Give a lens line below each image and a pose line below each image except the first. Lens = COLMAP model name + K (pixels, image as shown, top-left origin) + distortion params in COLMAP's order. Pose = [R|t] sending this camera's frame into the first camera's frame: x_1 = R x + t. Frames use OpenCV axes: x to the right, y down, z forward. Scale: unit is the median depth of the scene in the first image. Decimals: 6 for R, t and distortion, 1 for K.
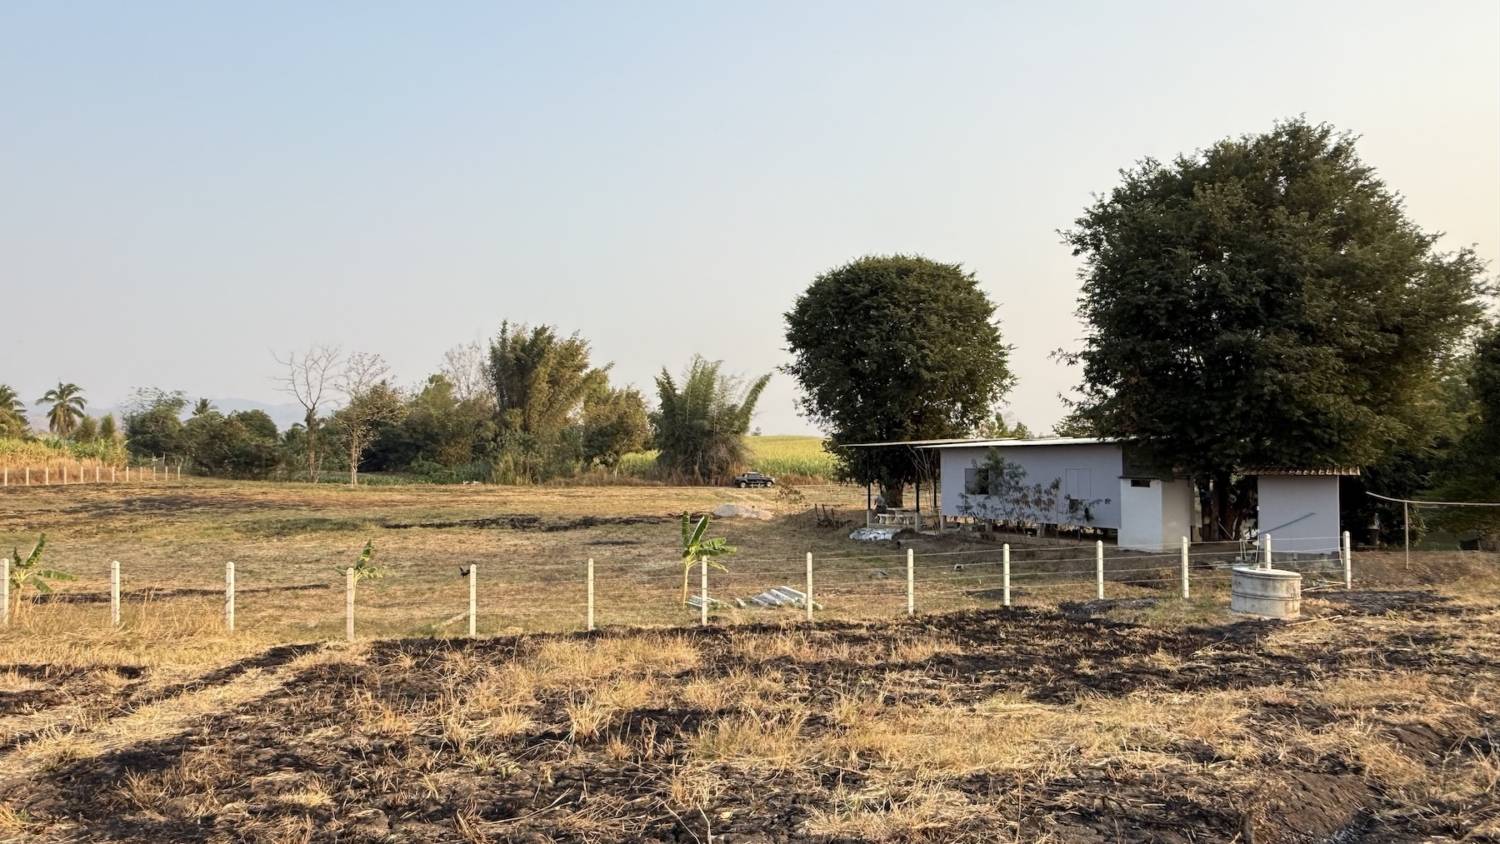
lens RADIAL K [[969.3, 0, 750.0], [0, 969.3, 422.0], [0, 0, 1]] dist [0.000254, 0.002530]
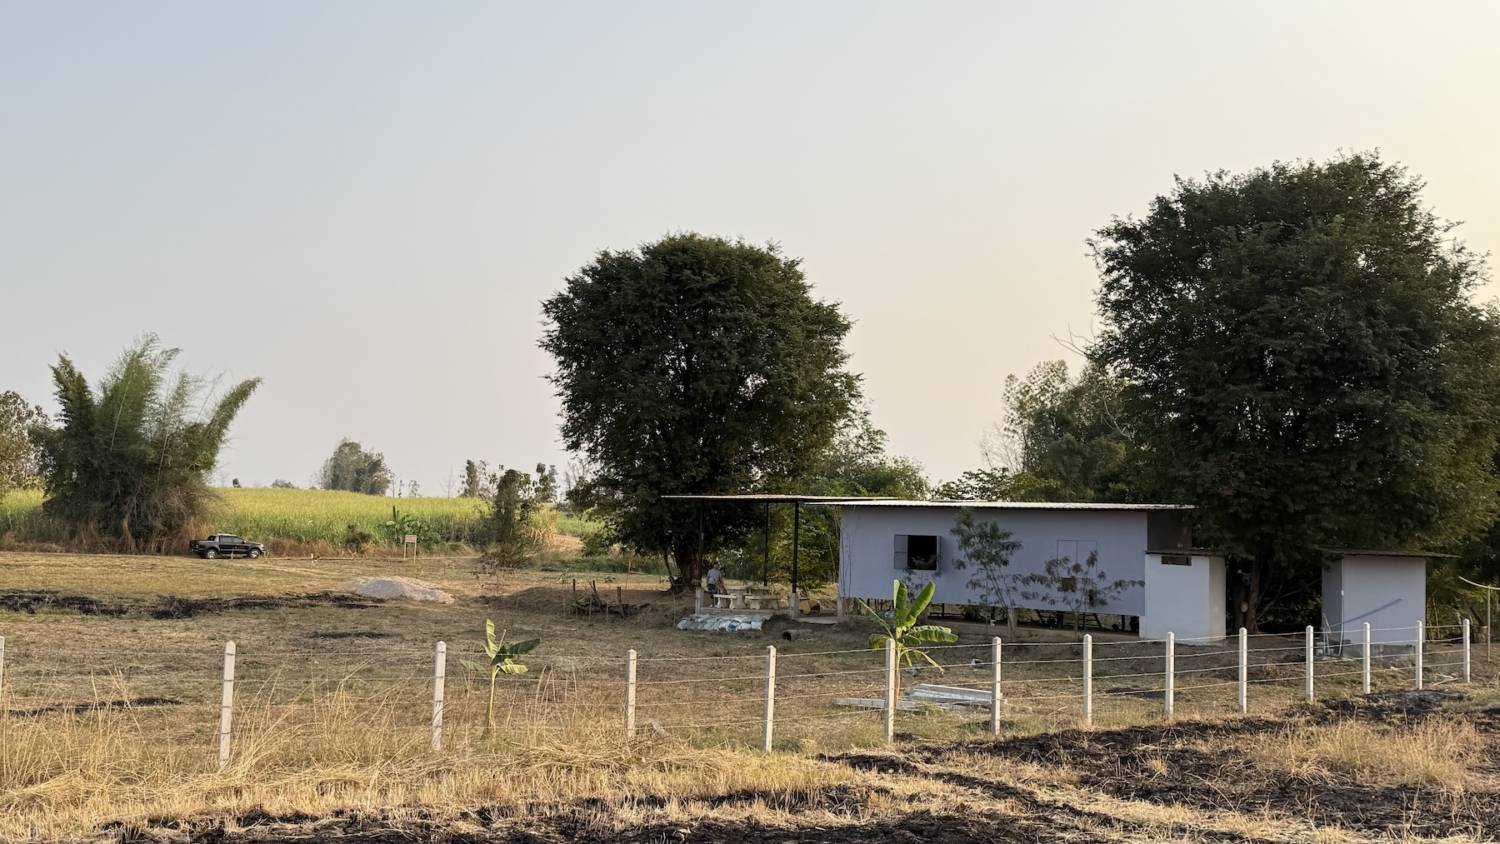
lens RADIAL K [[1429.9, 0, 755.6], [0, 1429.9, 422.9], [0, 0, 1]] dist [0.172555, -0.354184]
pose [[0.893855, 0.071792, 0.442571, -0.282785], [-0.056502, 0.997265, -0.047655, 0.015392], [-0.444781, 0.017591, 0.895466, 0.031974]]
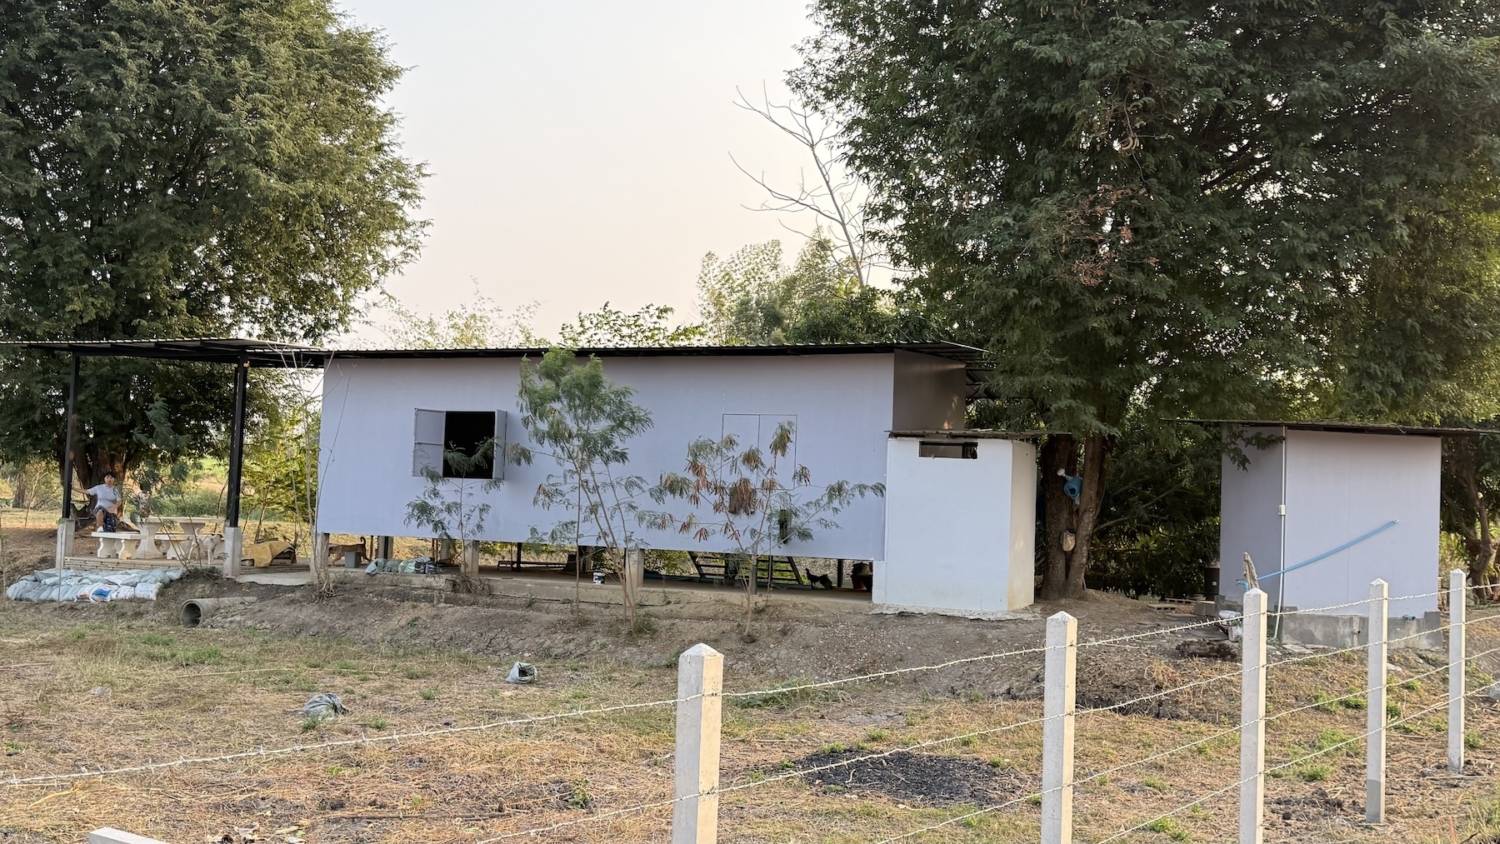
lens RADIAL K [[1497.3, 0, 790.9], [0, 1497.3, 379.2], [0, 0, 1]] dist [0.186468, -0.436308]
pose [[0.777468, 0.085125, 0.623135, -0.028666], [-0.067384, 0.996369, -0.052039, 0.043085], [-0.625302, -0.001531, 0.780381, 0.327124]]
